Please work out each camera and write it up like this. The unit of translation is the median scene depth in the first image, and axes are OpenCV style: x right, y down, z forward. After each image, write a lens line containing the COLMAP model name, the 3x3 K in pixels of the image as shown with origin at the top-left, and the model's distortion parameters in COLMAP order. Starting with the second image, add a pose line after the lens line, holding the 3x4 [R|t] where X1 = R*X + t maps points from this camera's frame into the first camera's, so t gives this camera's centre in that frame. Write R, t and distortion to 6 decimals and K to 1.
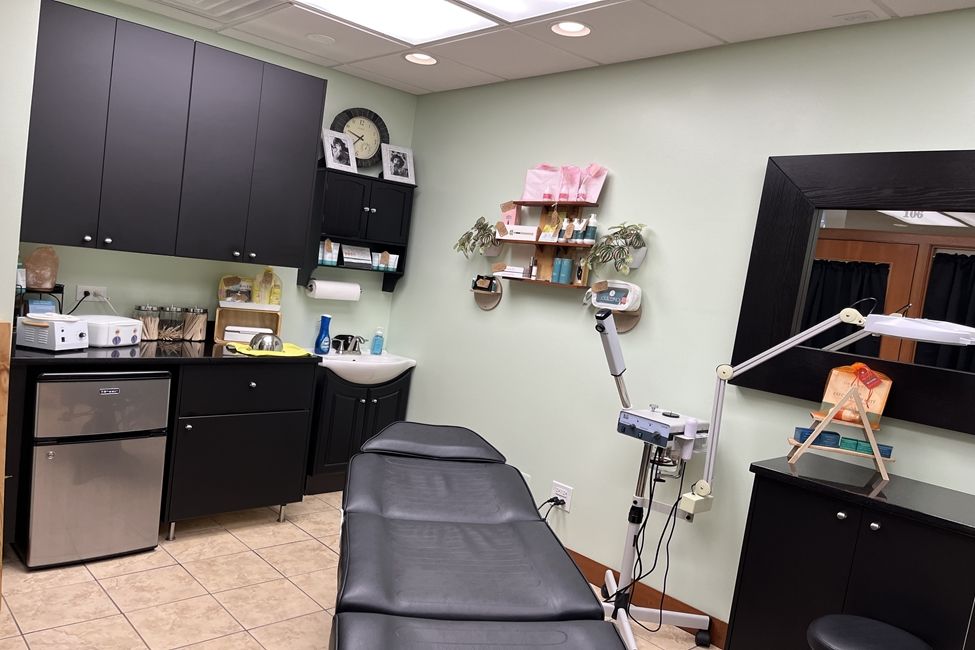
lens RADIAL K [[741.3, 0, 480.4], [0, 741.3, 338.4], [0, 0, 1]] dist [0.078968, -0.116856]
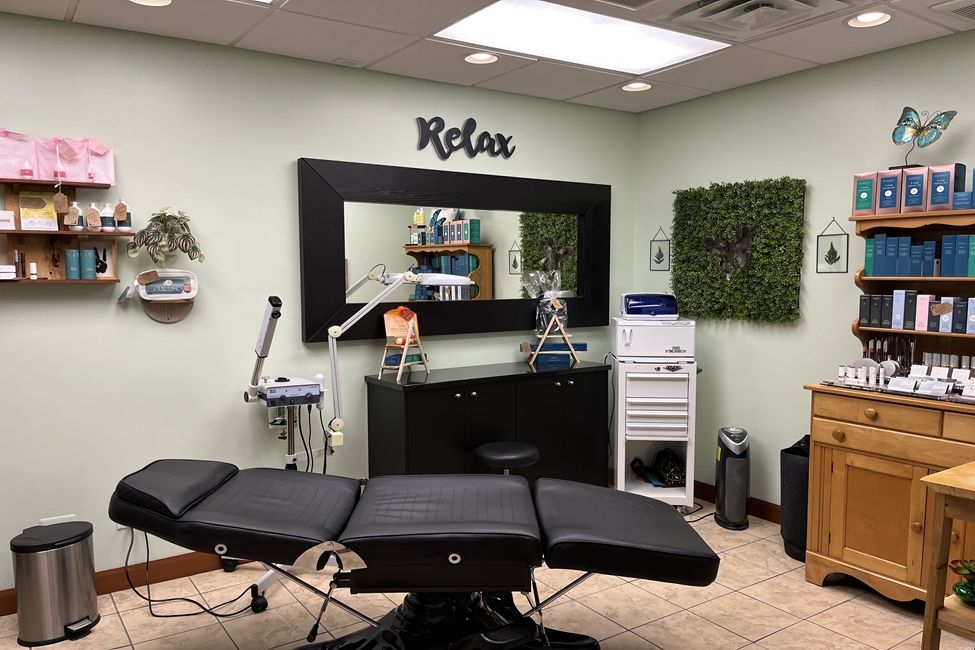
lens RADIAL K [[741.3, 0, 480.4], [0, 741.3, 338.4], [0, 0, 1]] dist [0.078968, -0.116856]
pose [[0.139869, -0.186419, 0.972463, -0.708549], [0.121717, 0.977906, 0.169956, -0.104287], [-0.982661, 0.094593, 0.159469, 0.452191]]
